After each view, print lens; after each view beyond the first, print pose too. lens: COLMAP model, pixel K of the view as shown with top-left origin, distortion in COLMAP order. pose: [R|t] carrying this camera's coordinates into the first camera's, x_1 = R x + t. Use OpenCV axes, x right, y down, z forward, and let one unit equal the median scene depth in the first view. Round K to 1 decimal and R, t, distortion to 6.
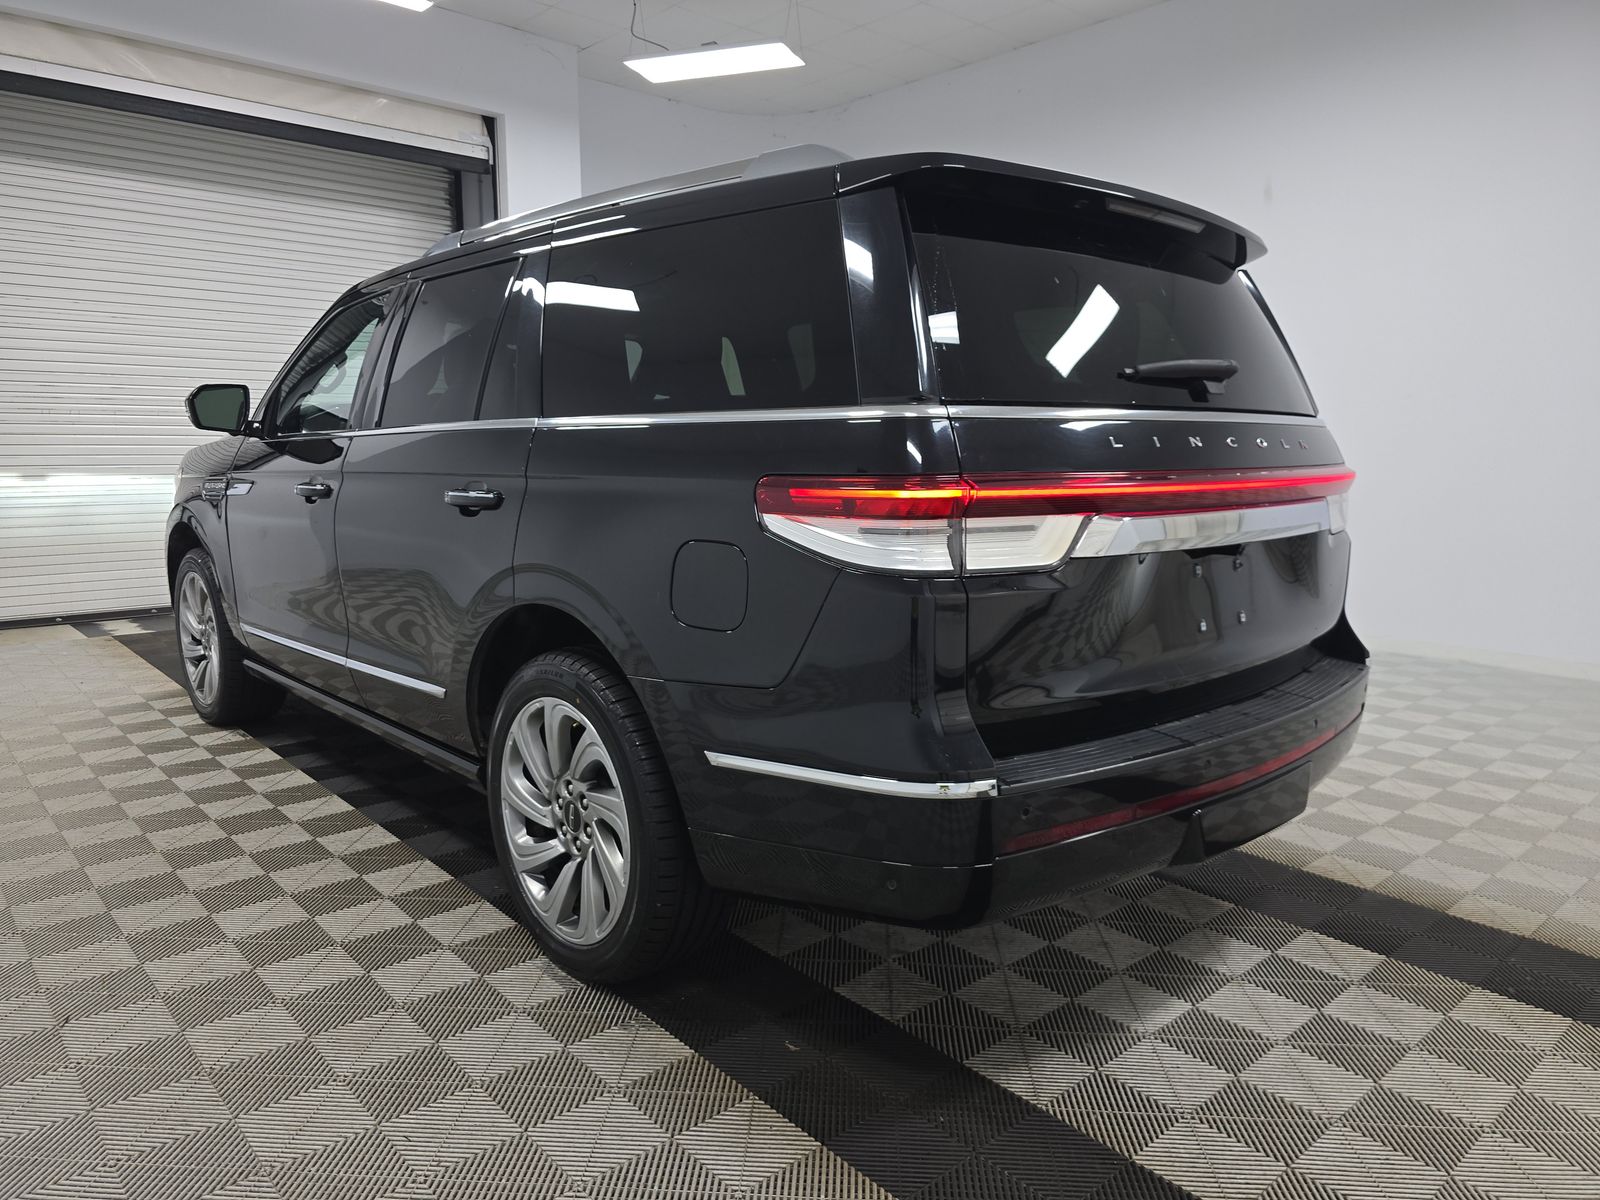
lens RADIAL K [[1083.6, 0, 798.6], [0, 1083.6, 591.1], [0, 0, 1]] dist [0.011346, -0.002064]
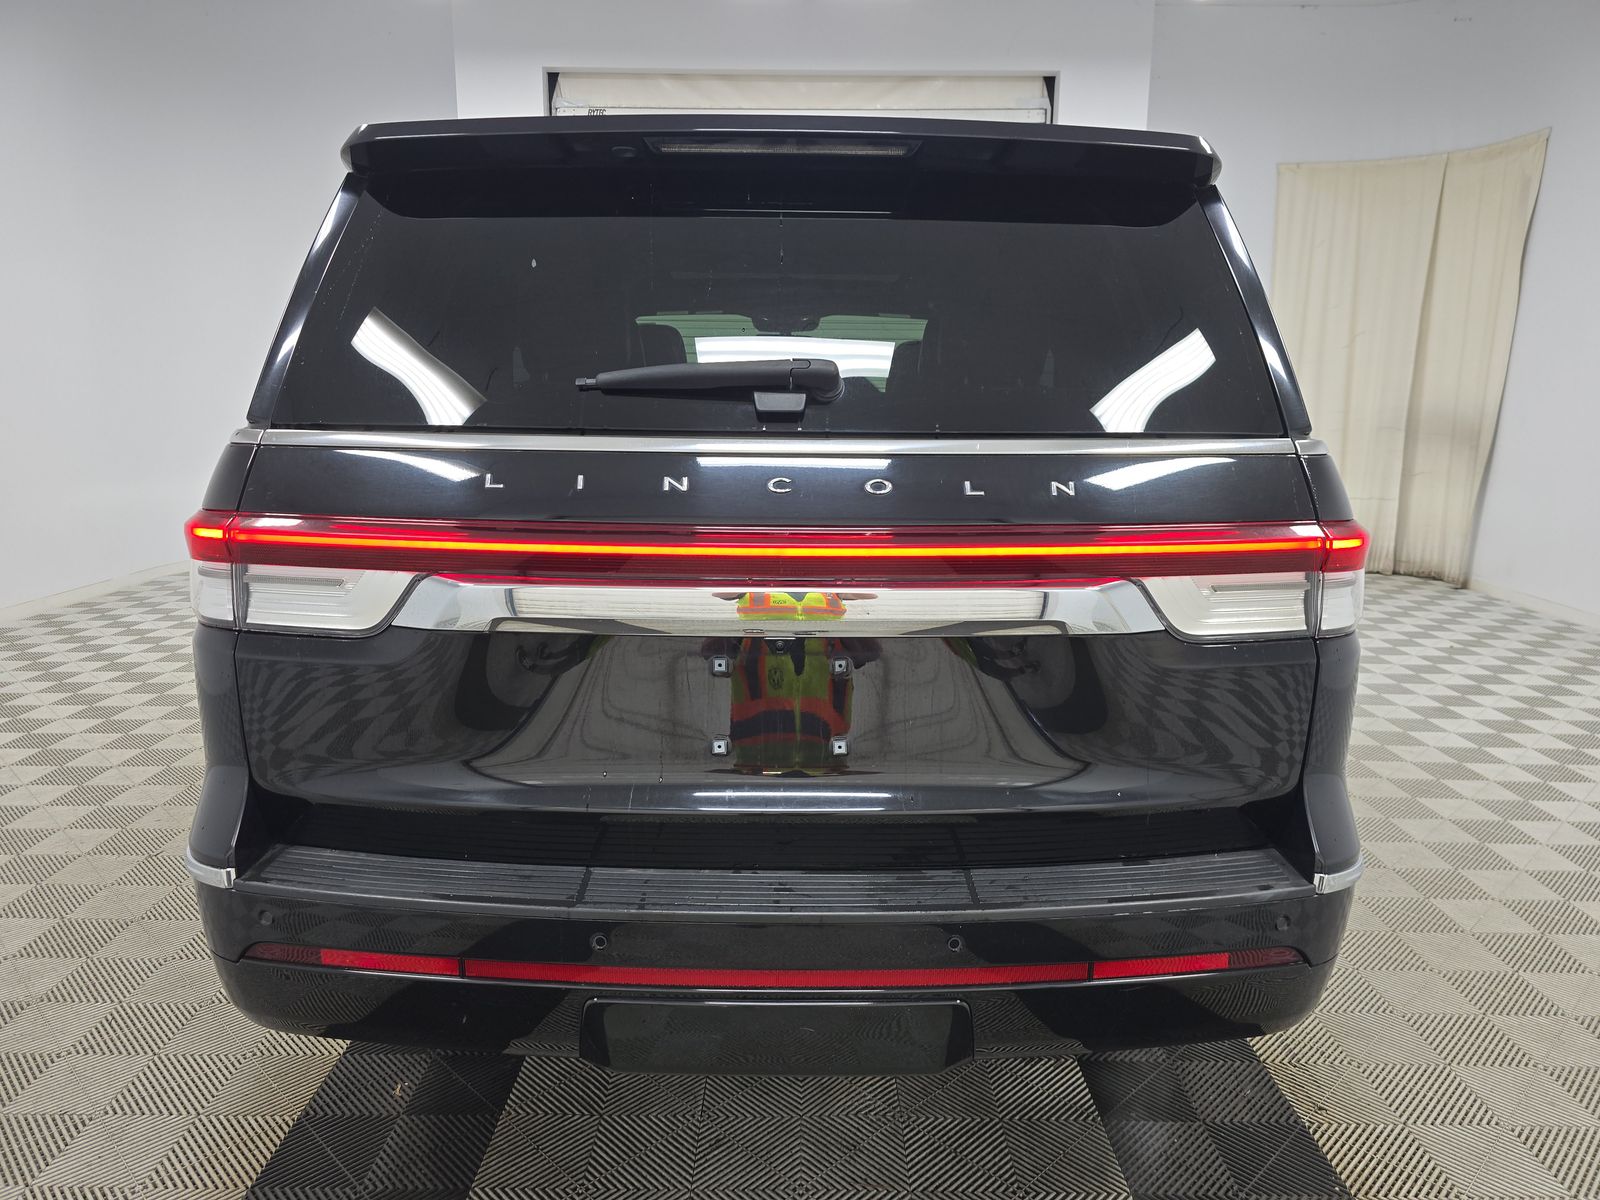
lens RADIAL K [[1083.6, 0, 800.1], [0, 1083.6, 592.6], [0, 0, 1]] dist [0.011346, -0.002064]
pose [[0.744581, 0.121462, -0.656388, 0.923626], [-0.098407, 0.992536, 0.072035, -0.131038], [0.660238, 0.010958, 0.750976, 0.555737]]
